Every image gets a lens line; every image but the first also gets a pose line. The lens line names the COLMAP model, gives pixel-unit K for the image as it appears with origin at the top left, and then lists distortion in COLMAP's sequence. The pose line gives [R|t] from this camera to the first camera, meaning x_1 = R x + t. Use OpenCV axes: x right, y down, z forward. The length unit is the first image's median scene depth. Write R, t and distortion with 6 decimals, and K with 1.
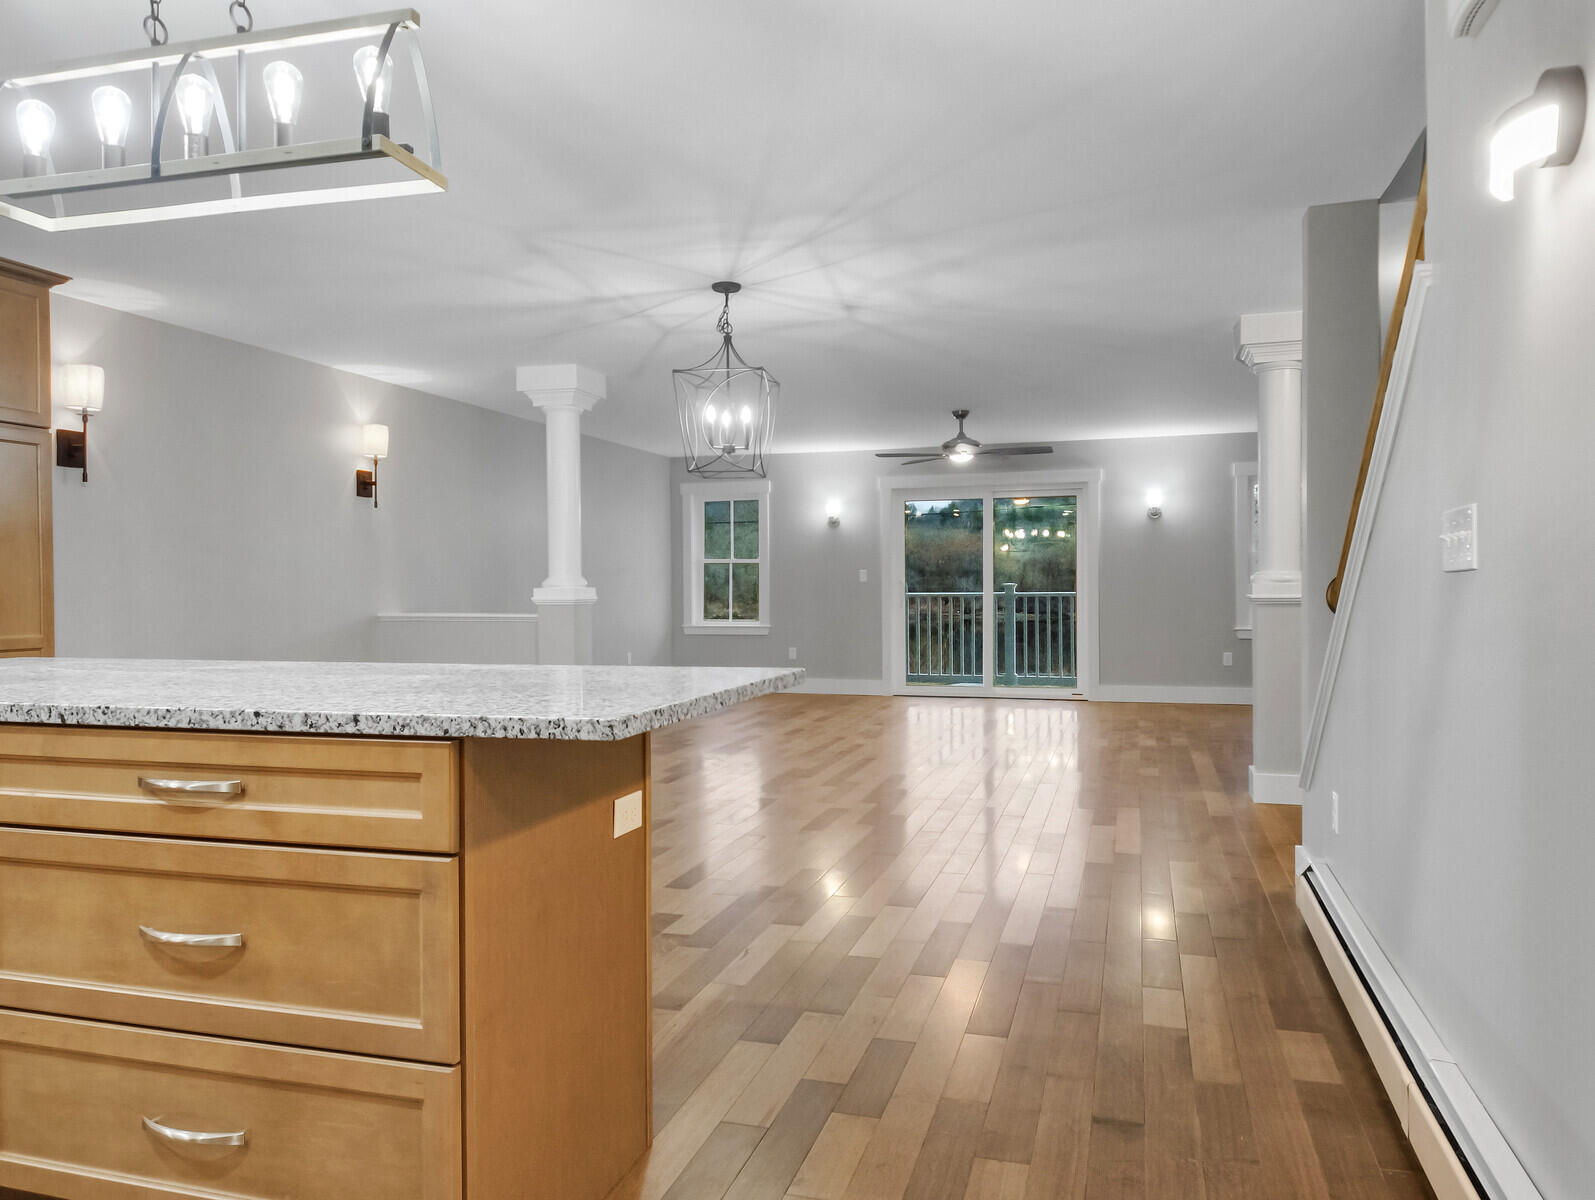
lens RADIAL K [[1152.8, 0, 800.1], [0, 1152.8, 598.5], [0, 0, 1]] dist [0.015182, -0.004429]
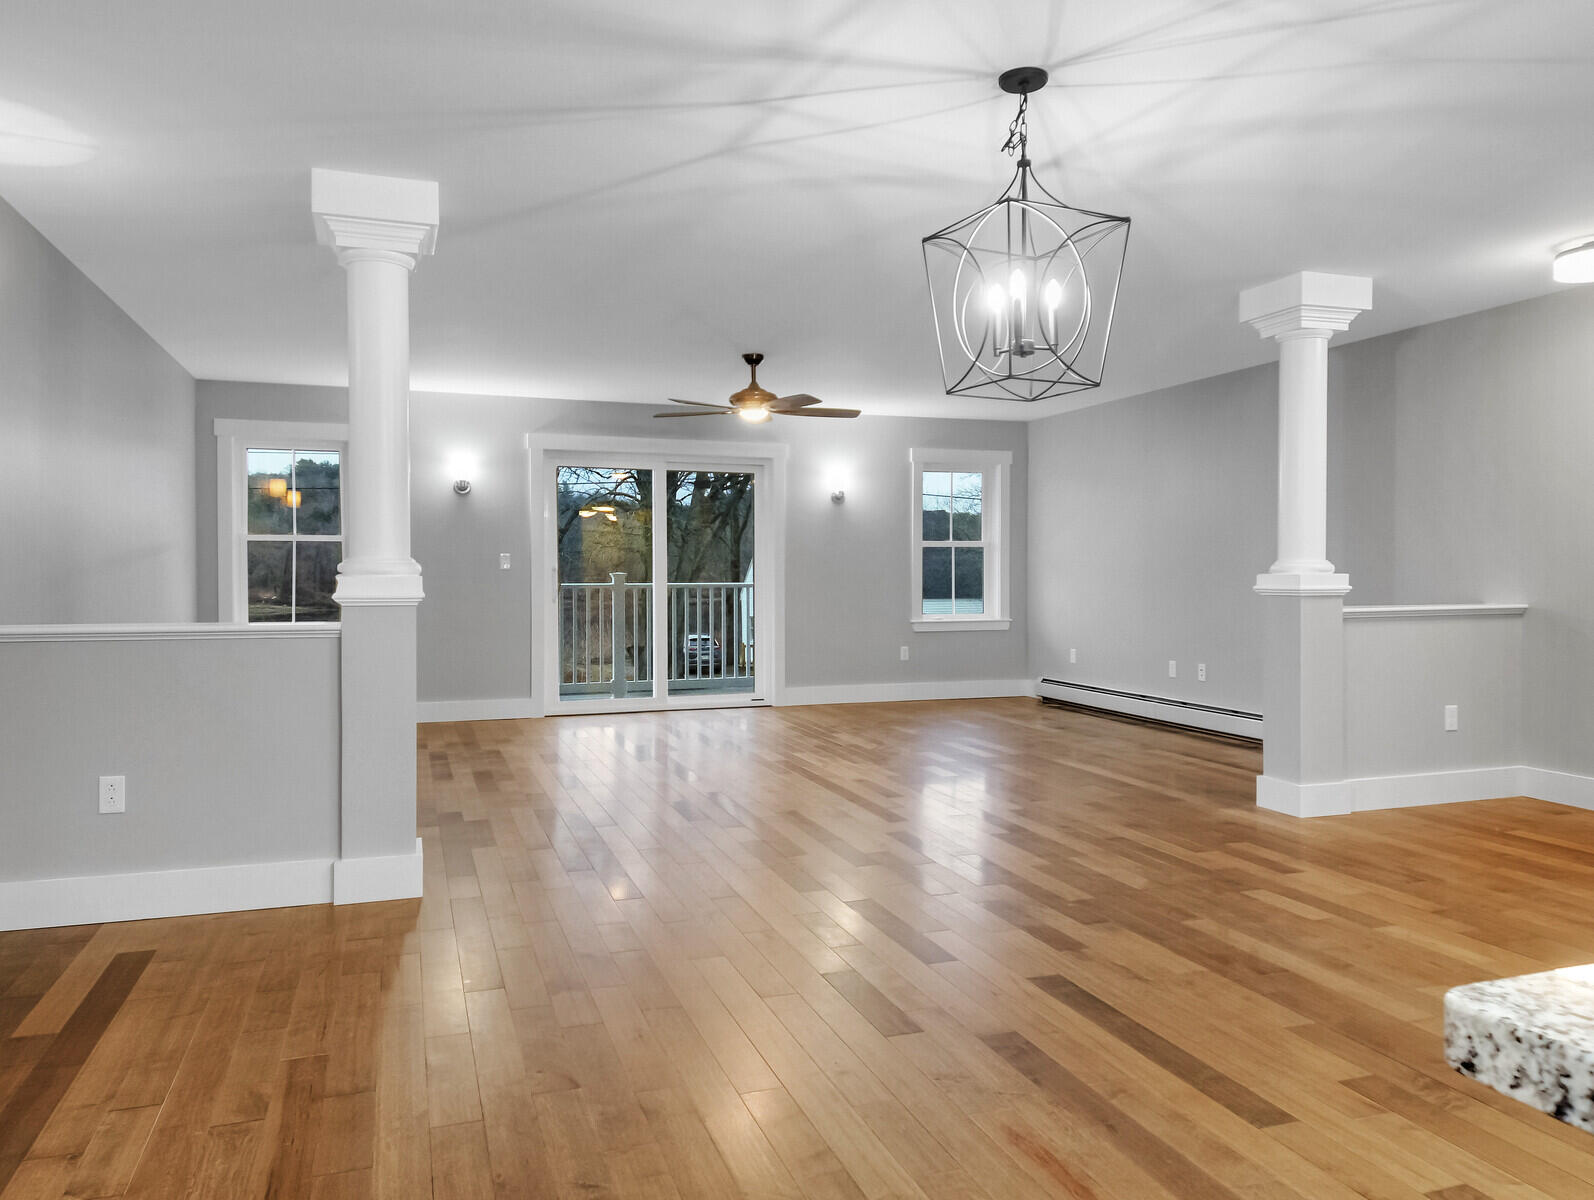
lens RADIAL K [[1152.1, 0, 799.3], [0, 1152.1, 592.1], [0, 0, 1]] dist [0.015182, -0.004429]
pose [[0.810839, -0.007335, 0.585223, -0.240844], [0.002899, 0.999960, 0.008517, -0.005484], [-0.585262, -0.005209, 0.810828, 0.276237]]
